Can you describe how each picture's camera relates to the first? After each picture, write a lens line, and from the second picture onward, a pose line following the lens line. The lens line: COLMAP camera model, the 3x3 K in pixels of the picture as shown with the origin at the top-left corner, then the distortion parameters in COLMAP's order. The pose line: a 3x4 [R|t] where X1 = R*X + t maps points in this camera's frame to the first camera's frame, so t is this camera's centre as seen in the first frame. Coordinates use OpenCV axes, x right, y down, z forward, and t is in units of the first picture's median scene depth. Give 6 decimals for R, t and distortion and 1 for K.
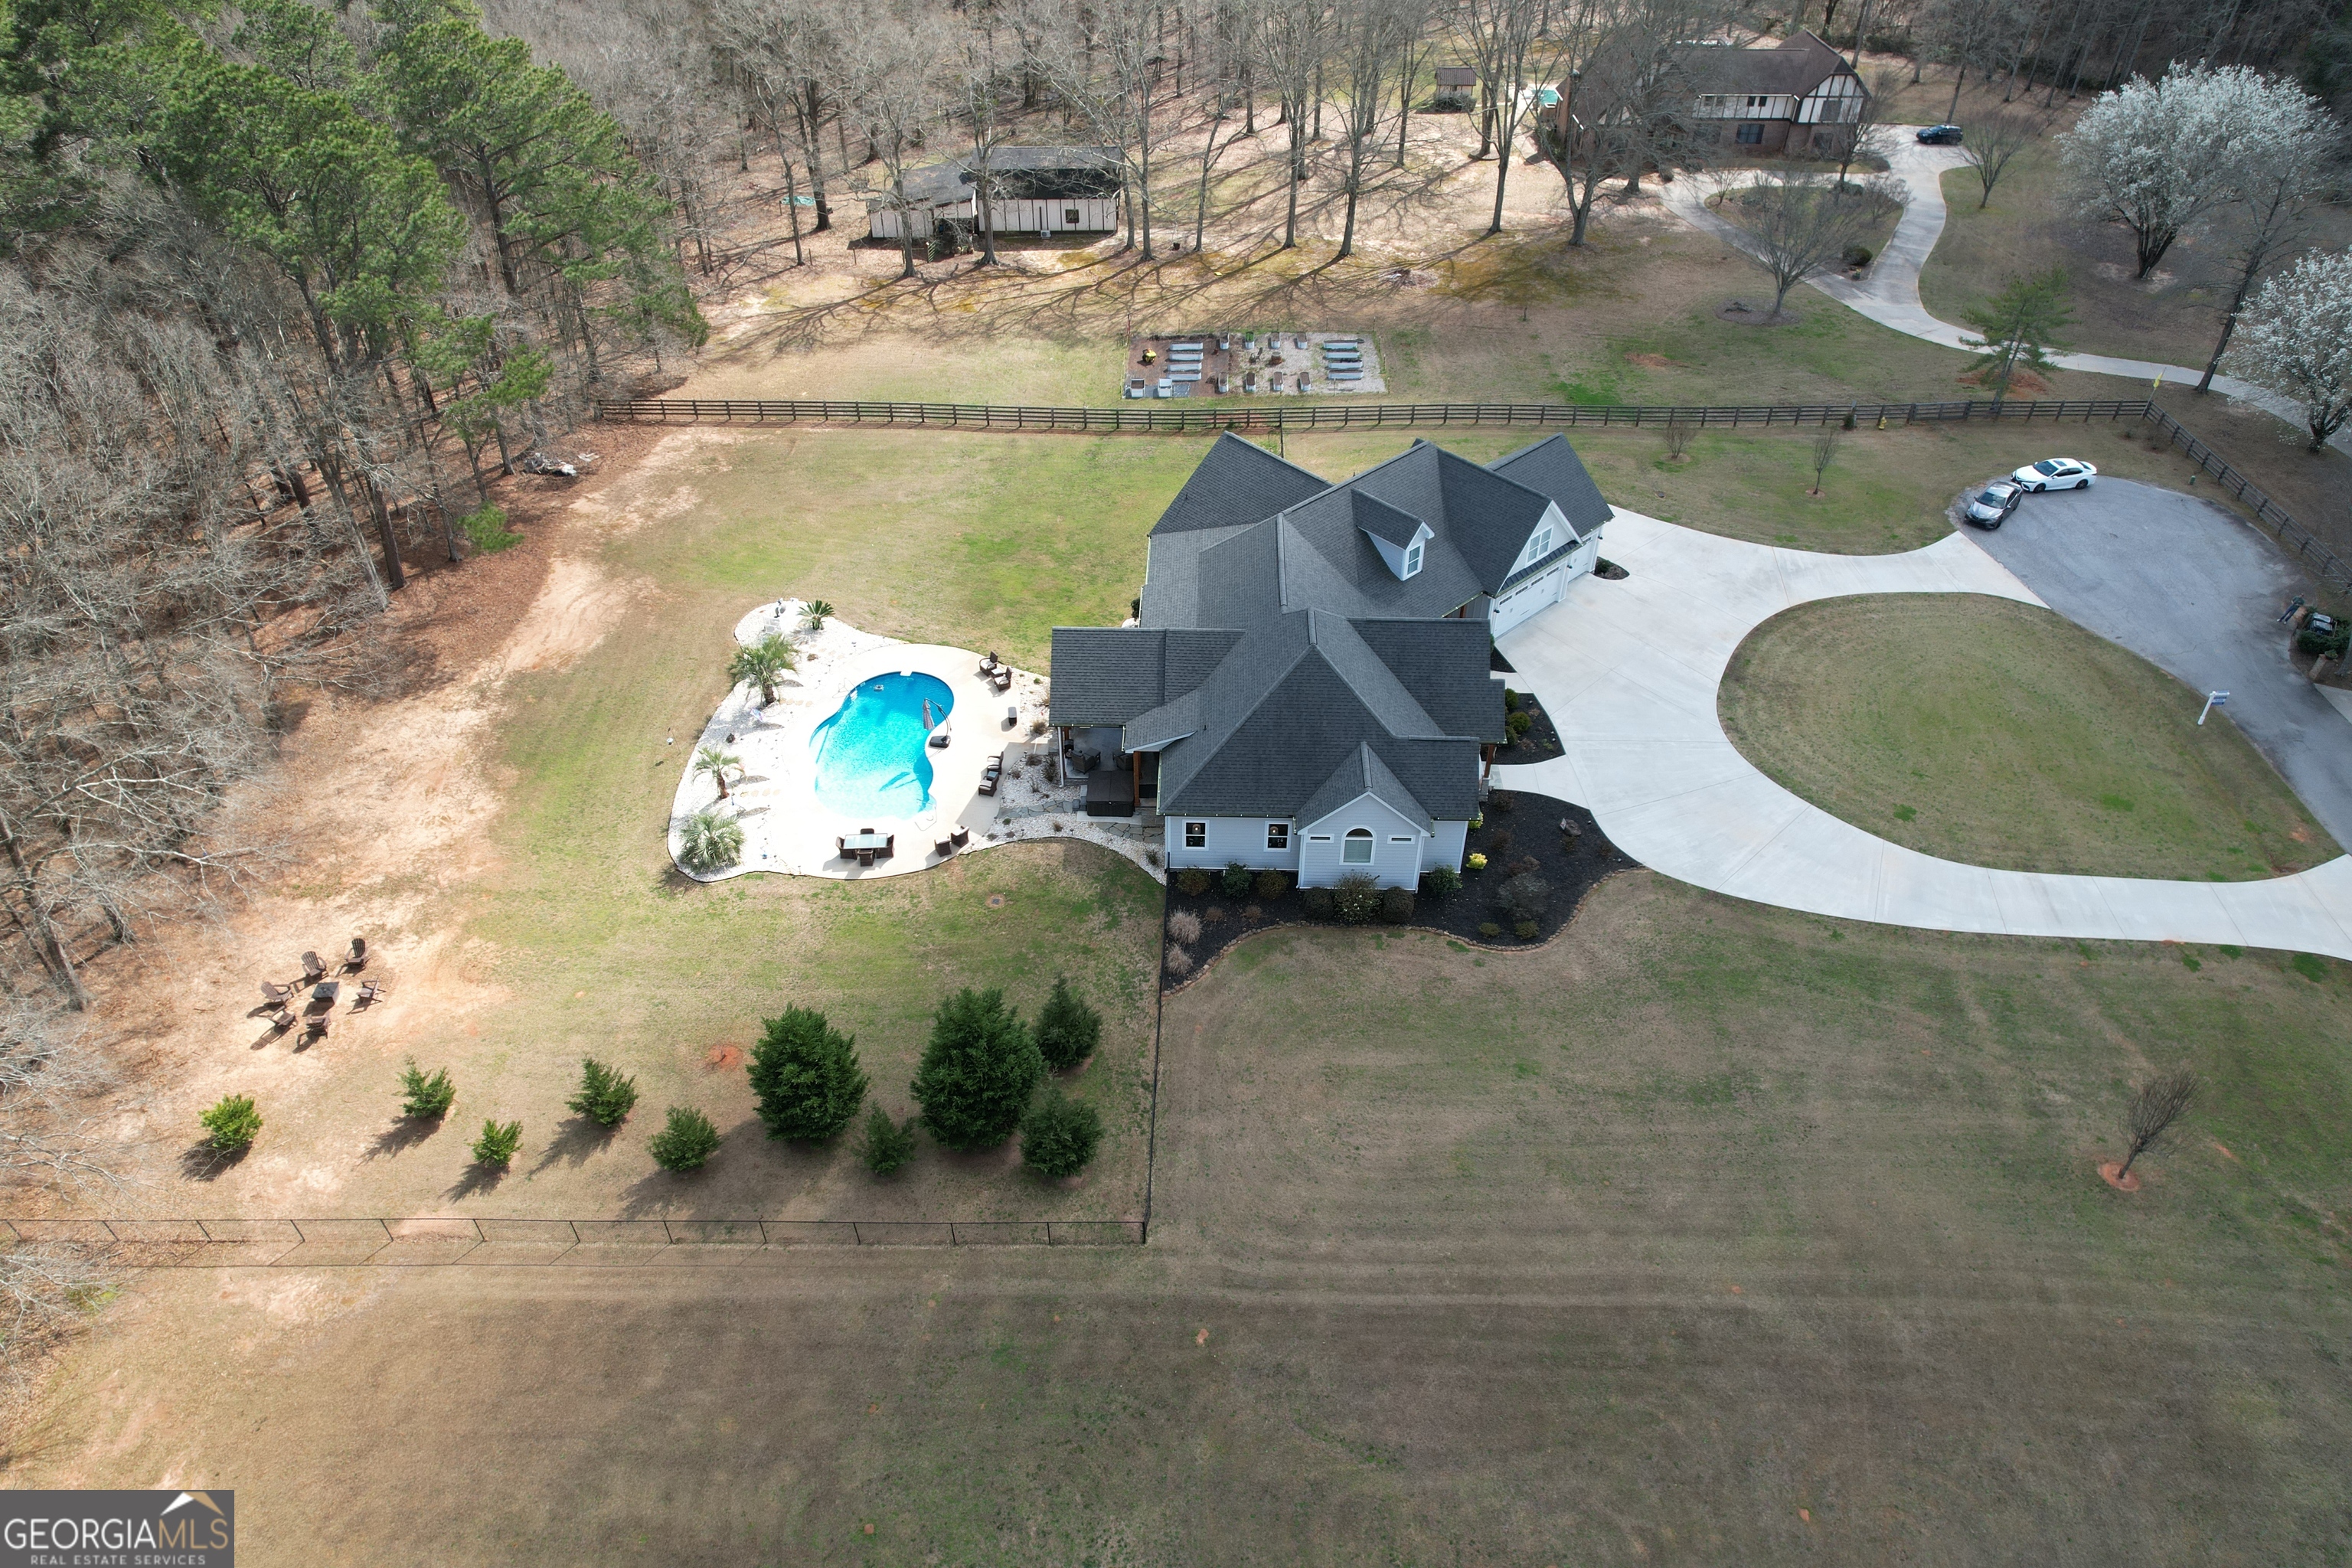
lens RADIAL K [[1506.8, 0, 1180.5], [0, 1506.8, 776.3], [0, 0, 1]] dist [-0.073482, 0.066275]
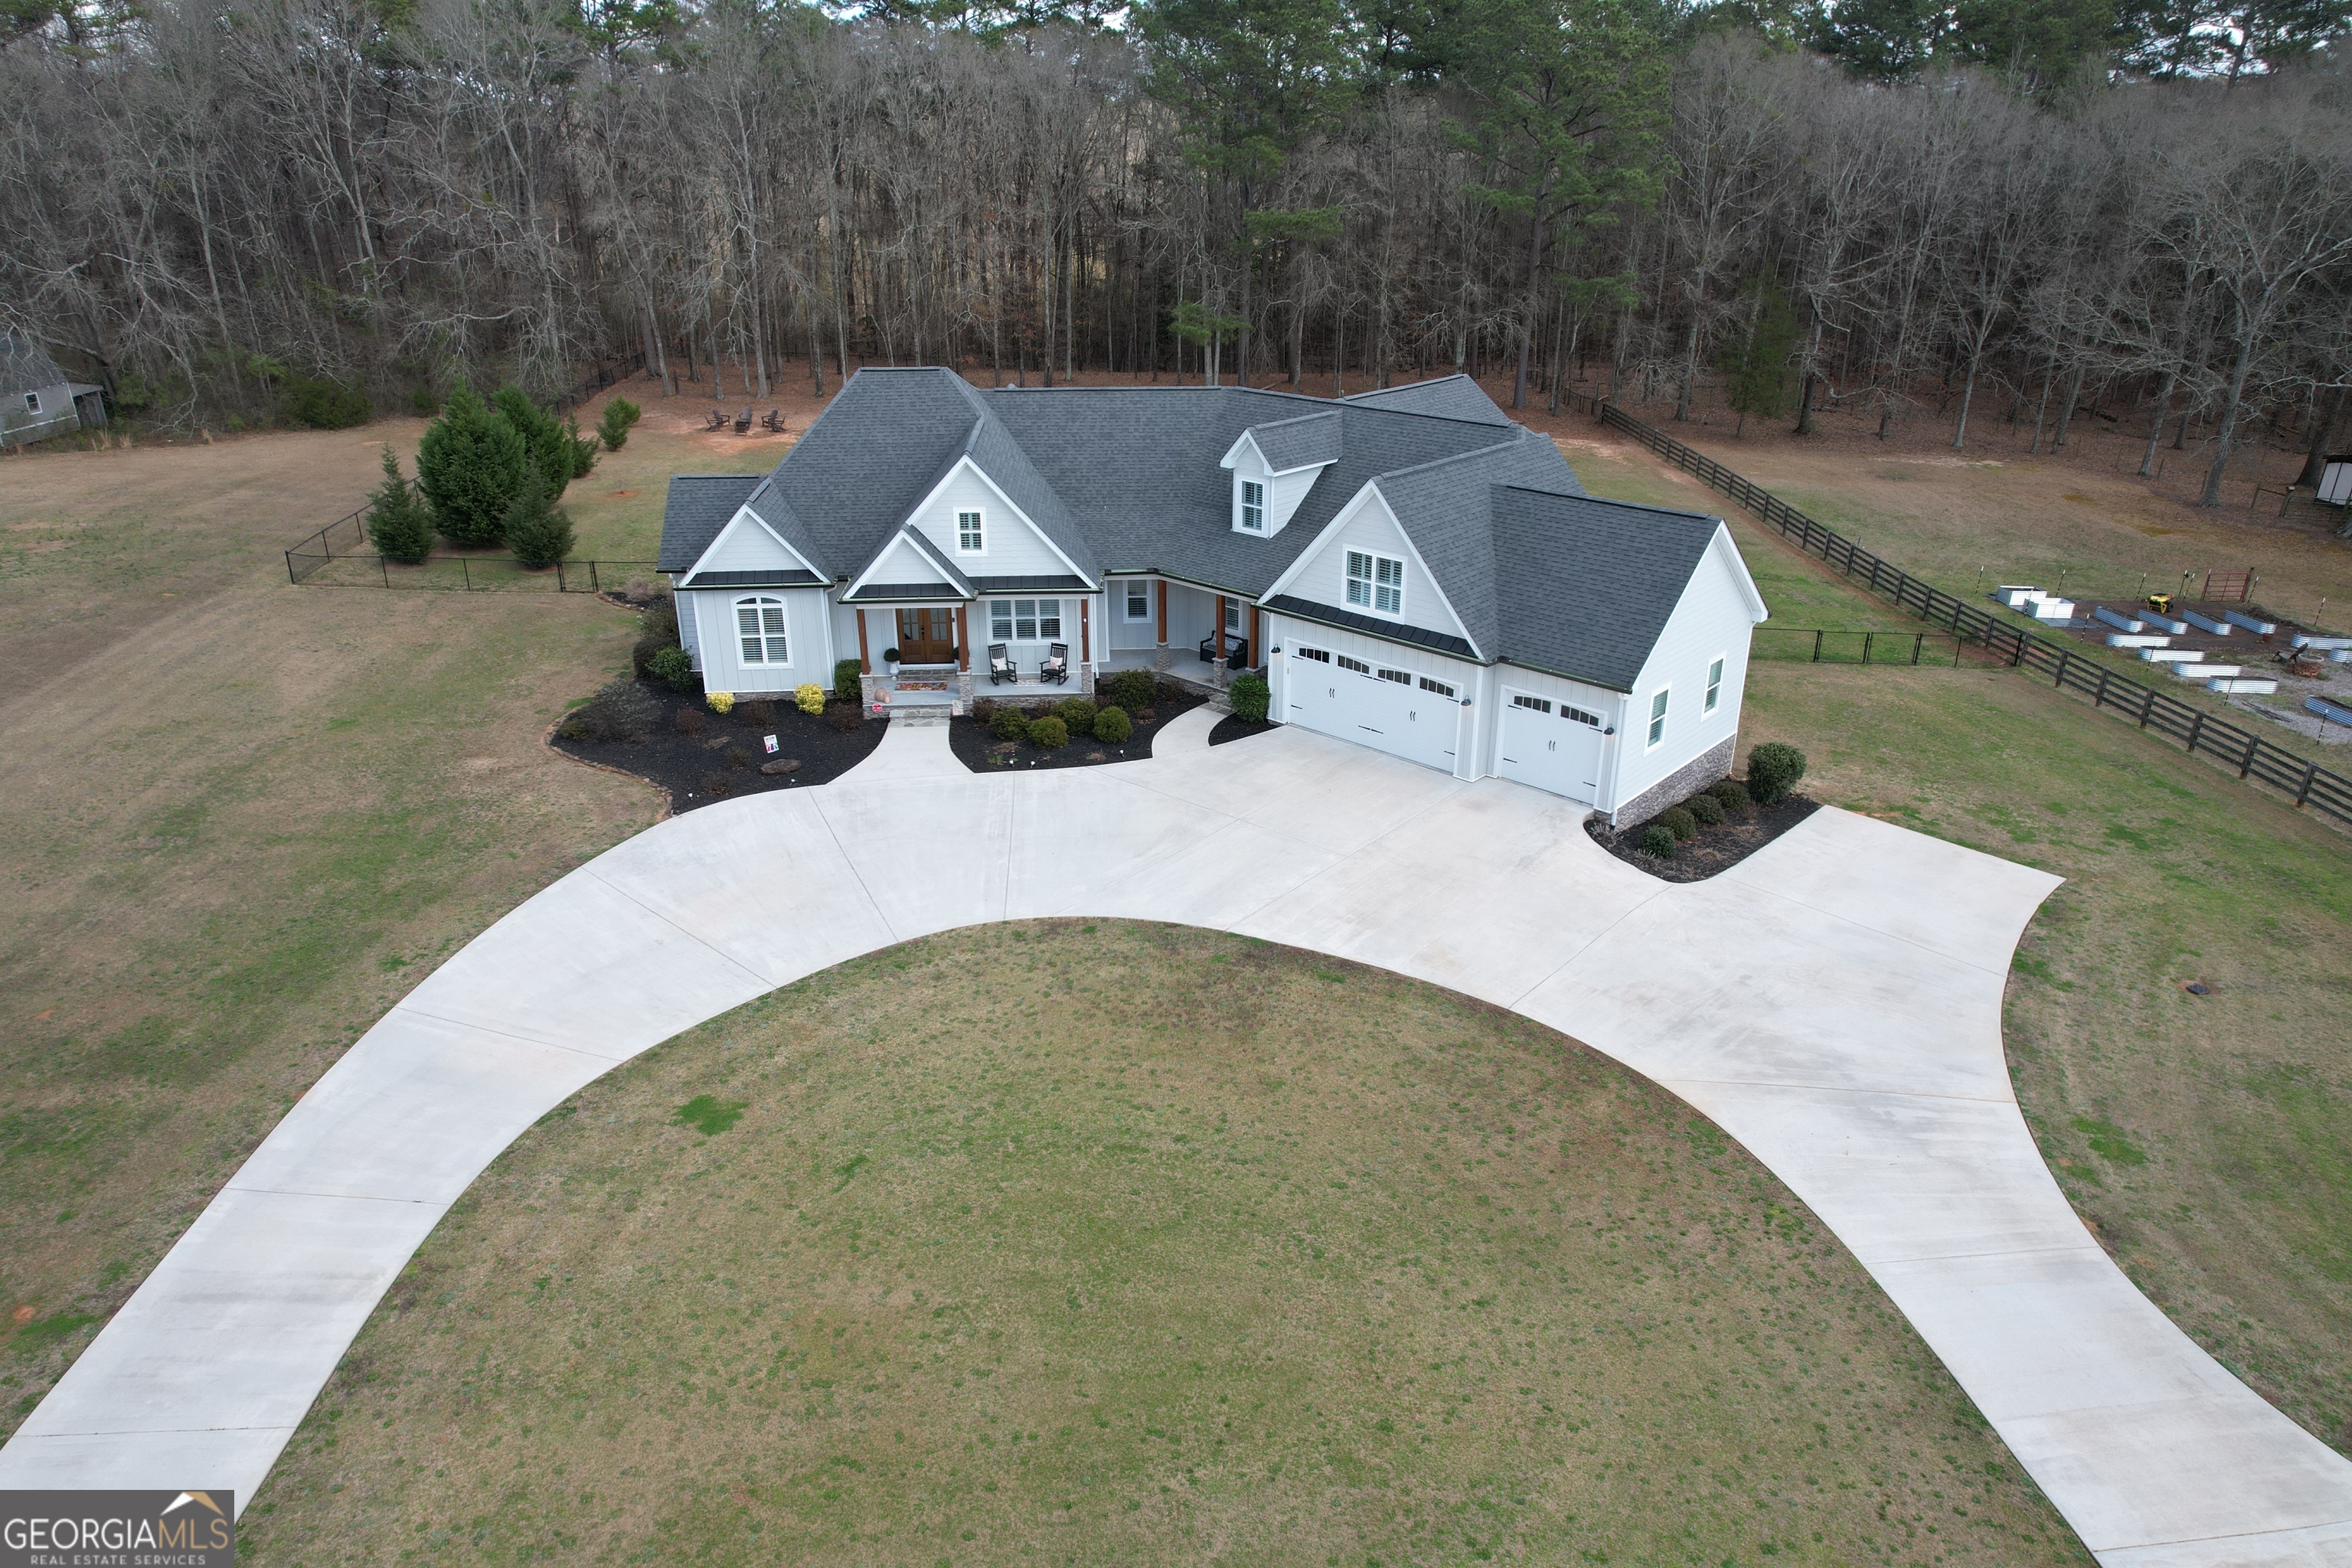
lens RADIAL K [[1506.8, 0, 1180.5], [0, 1506.8, 776.3], [0, 0, 1]] dist [-0.073482, 0.066275]
pose [[0.080980, 0.391569, -0.916579, 0.851385], [-0.638172, 0.726755, 0.254092, -0.225786], [0.765623, 0.564359, 0.308741, 0.958803]]
